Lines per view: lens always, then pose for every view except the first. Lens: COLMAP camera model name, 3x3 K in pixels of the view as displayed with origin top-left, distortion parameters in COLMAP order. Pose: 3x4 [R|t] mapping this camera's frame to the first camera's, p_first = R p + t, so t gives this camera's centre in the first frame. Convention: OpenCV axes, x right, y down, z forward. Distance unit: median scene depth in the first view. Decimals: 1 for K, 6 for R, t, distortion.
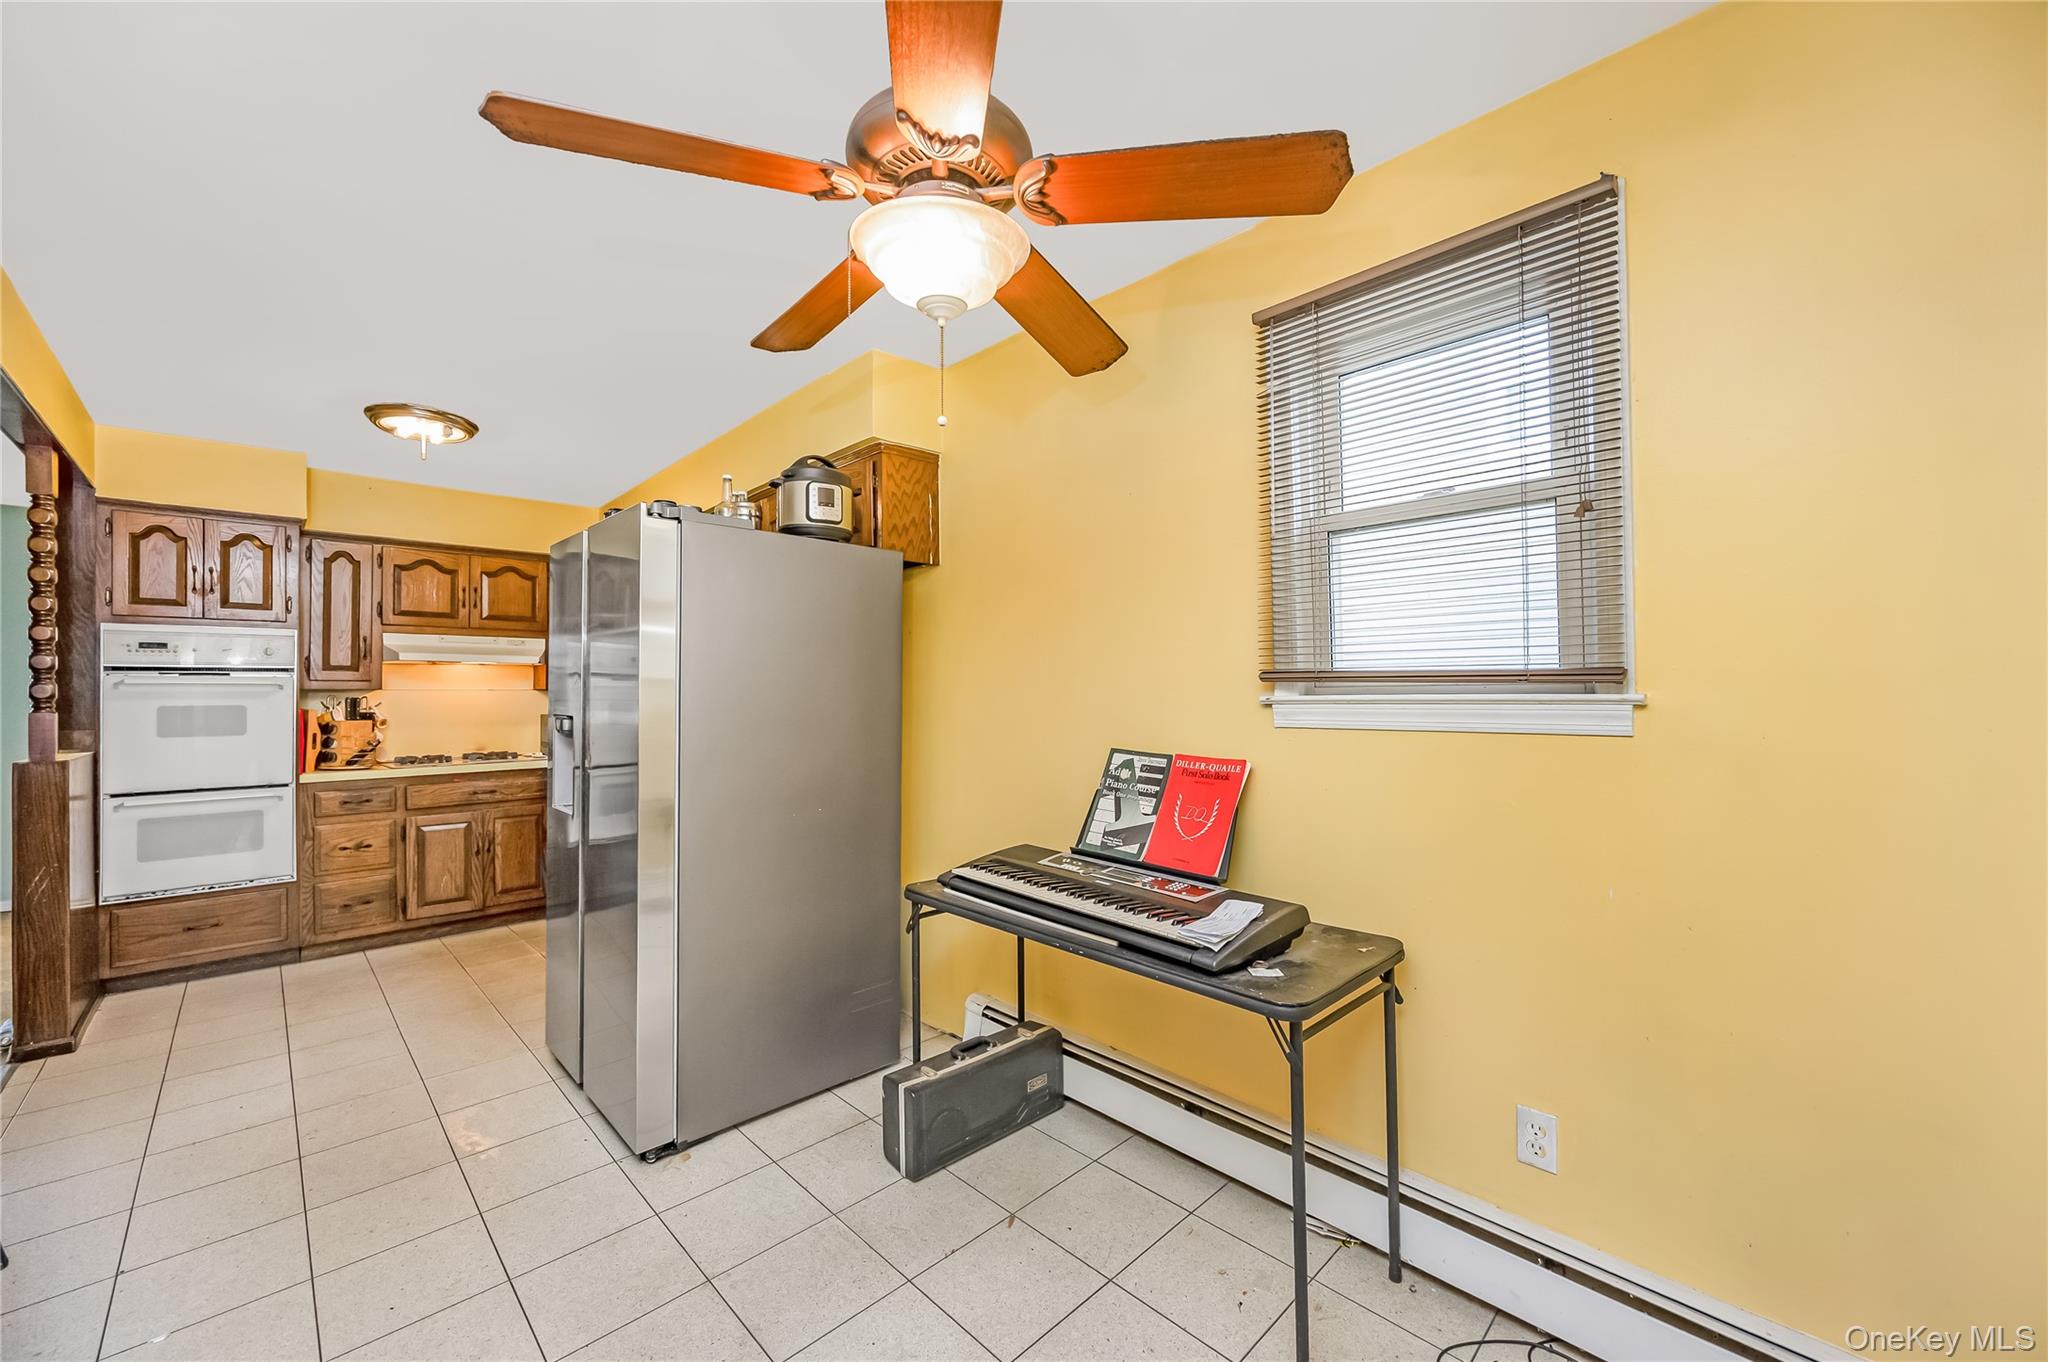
lens RADIAL K [[800.4, 0, 1025.3], [0, 800.4, 679.5], [0, 0, 1]] dist [-0.009362, 0.000106]
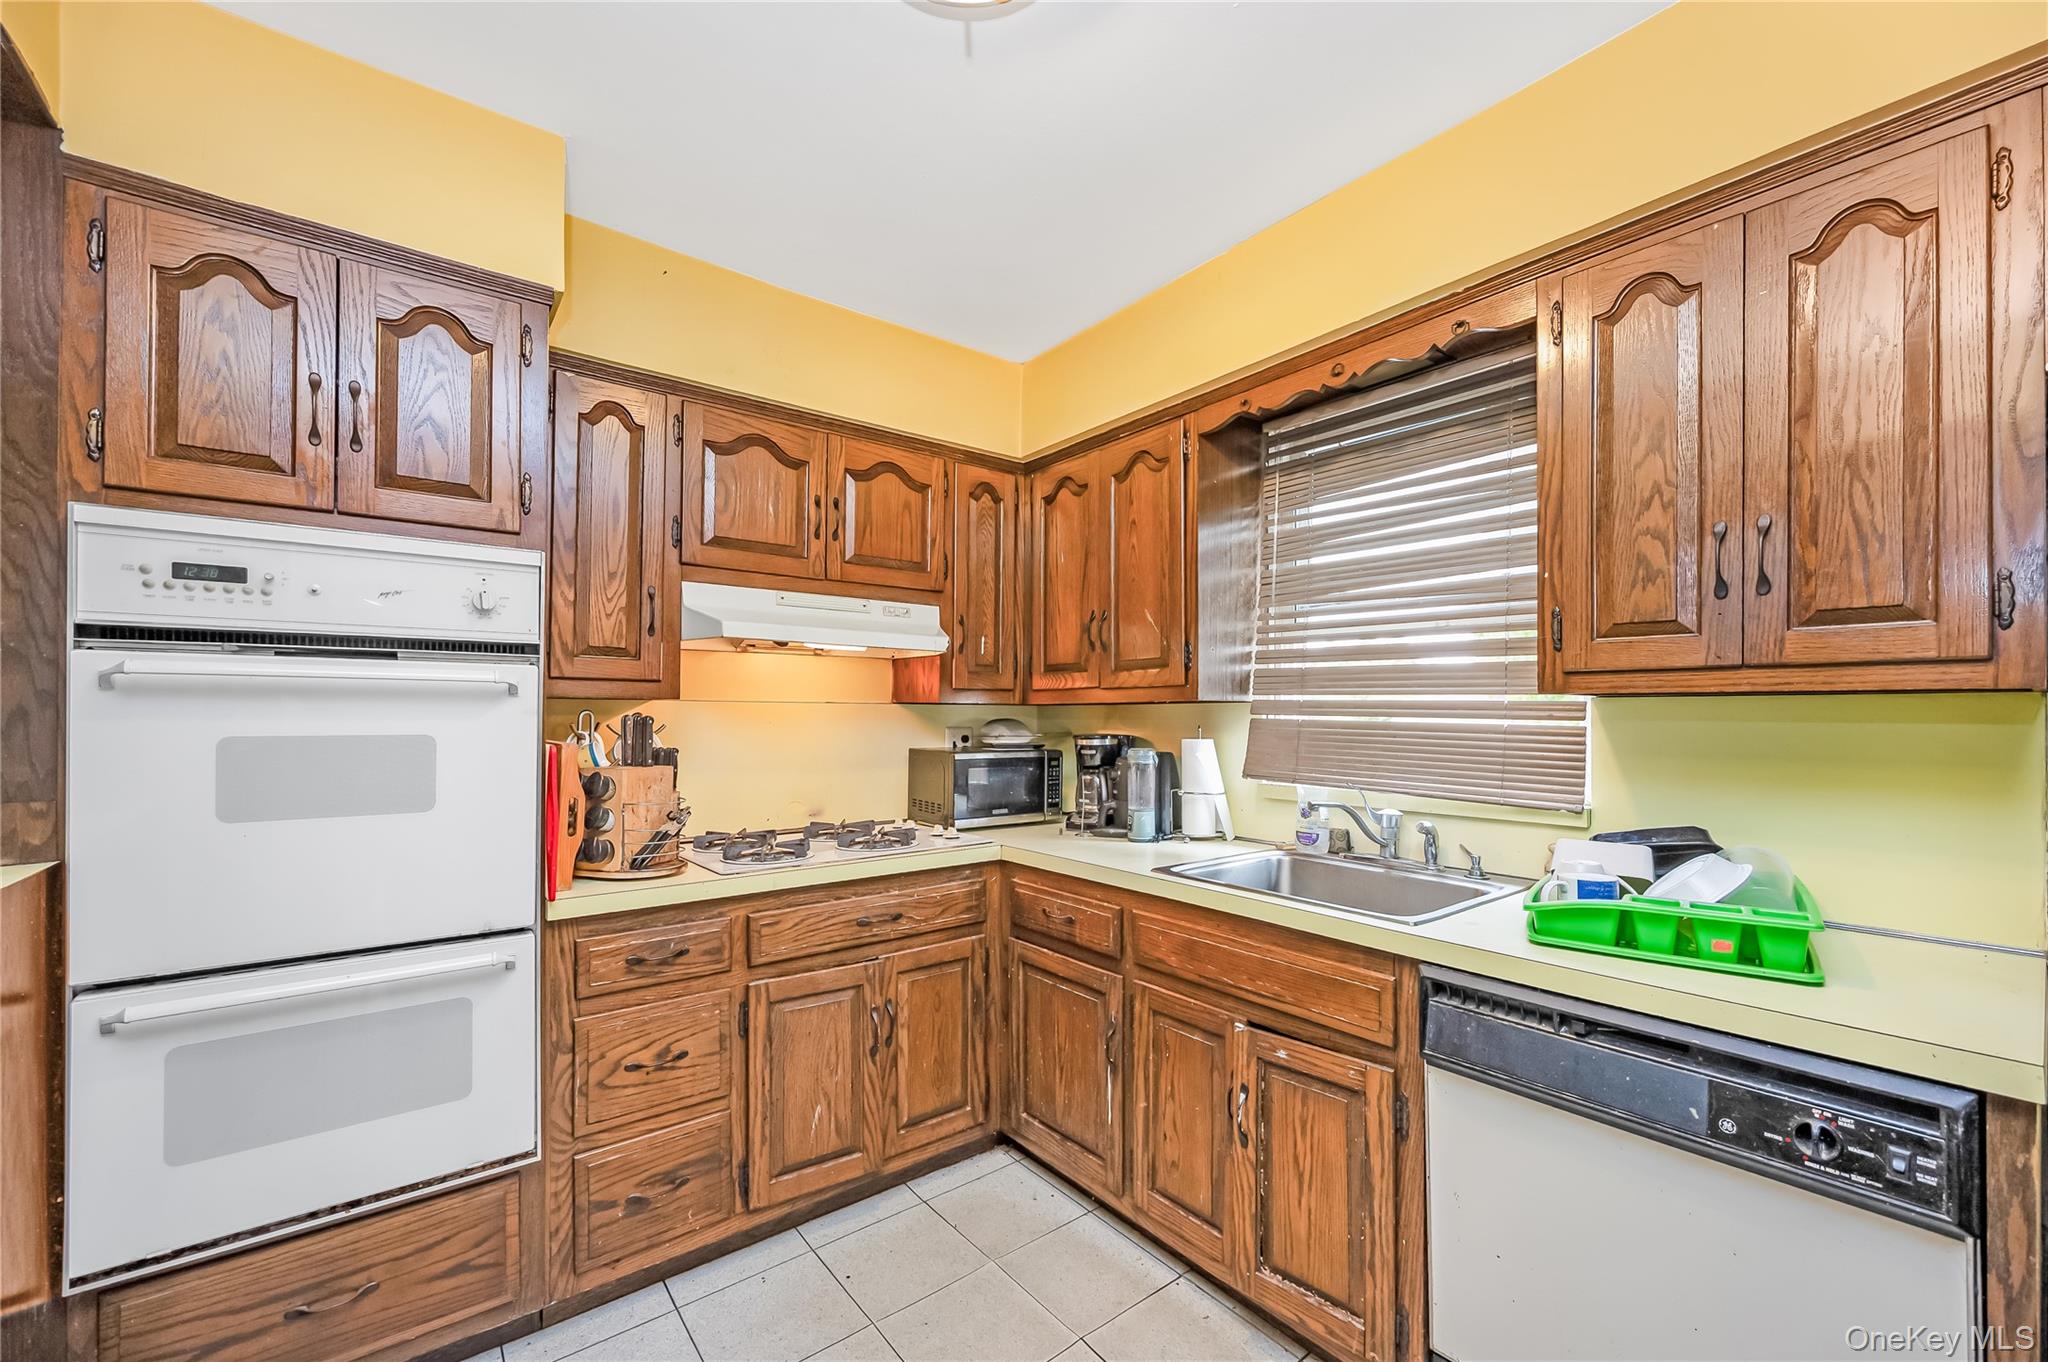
lens RADIAL K [[800.4, 0, 1021.1], [0, 800.4, 701.5], [0, 0, 1]] dist [-0.009362, 0.000106]
pose [[0.995119, 0.012712, -0.097860, -0.607359], [-0.011908, 0.999890, 0.008799, 0.007939], [0.097961, -0.007591, 0.995161, 0.590195]]
